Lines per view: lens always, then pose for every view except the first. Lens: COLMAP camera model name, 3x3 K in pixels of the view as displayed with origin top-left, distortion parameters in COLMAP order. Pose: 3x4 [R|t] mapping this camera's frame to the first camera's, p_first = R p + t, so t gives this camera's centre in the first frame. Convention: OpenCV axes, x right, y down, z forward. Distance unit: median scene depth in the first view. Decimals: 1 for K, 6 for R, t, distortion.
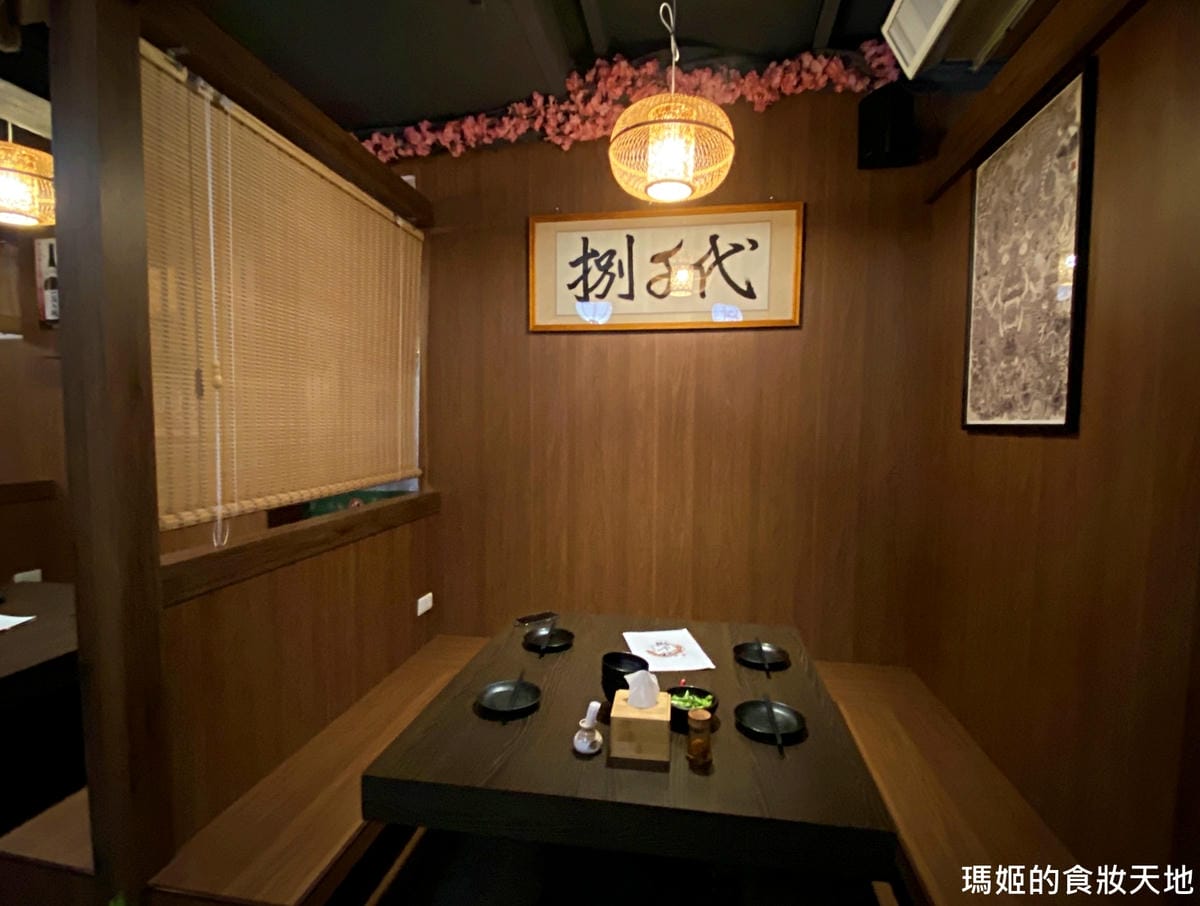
lens RADIAL K [[618.1, 0, 602.6], [0, 618.1, 459.4], [0, 0, 1]] dist [0.050632, -0.052213]
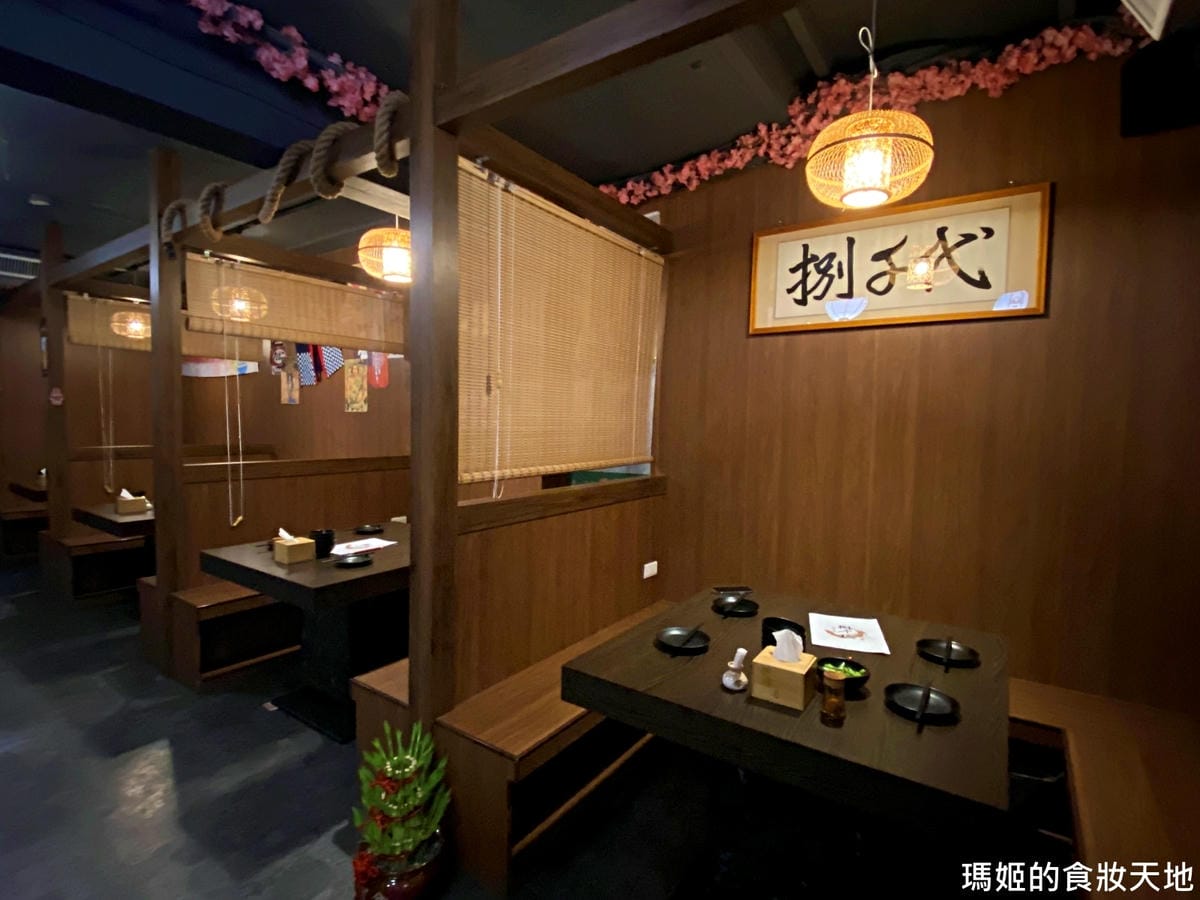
lens RADIAL K [[593.8, 0, 582.1], [0, 593.8, 445.9], [0, 0, 1]] dist [0.000286, -0.012257]
pose [[0.891110, 0.032471, -0.452625, 0.113171], [-0.042370, 0.999033, -0.011746, 0.017640], [0.451806, 0.029645, 0.891624, -0.078787]]
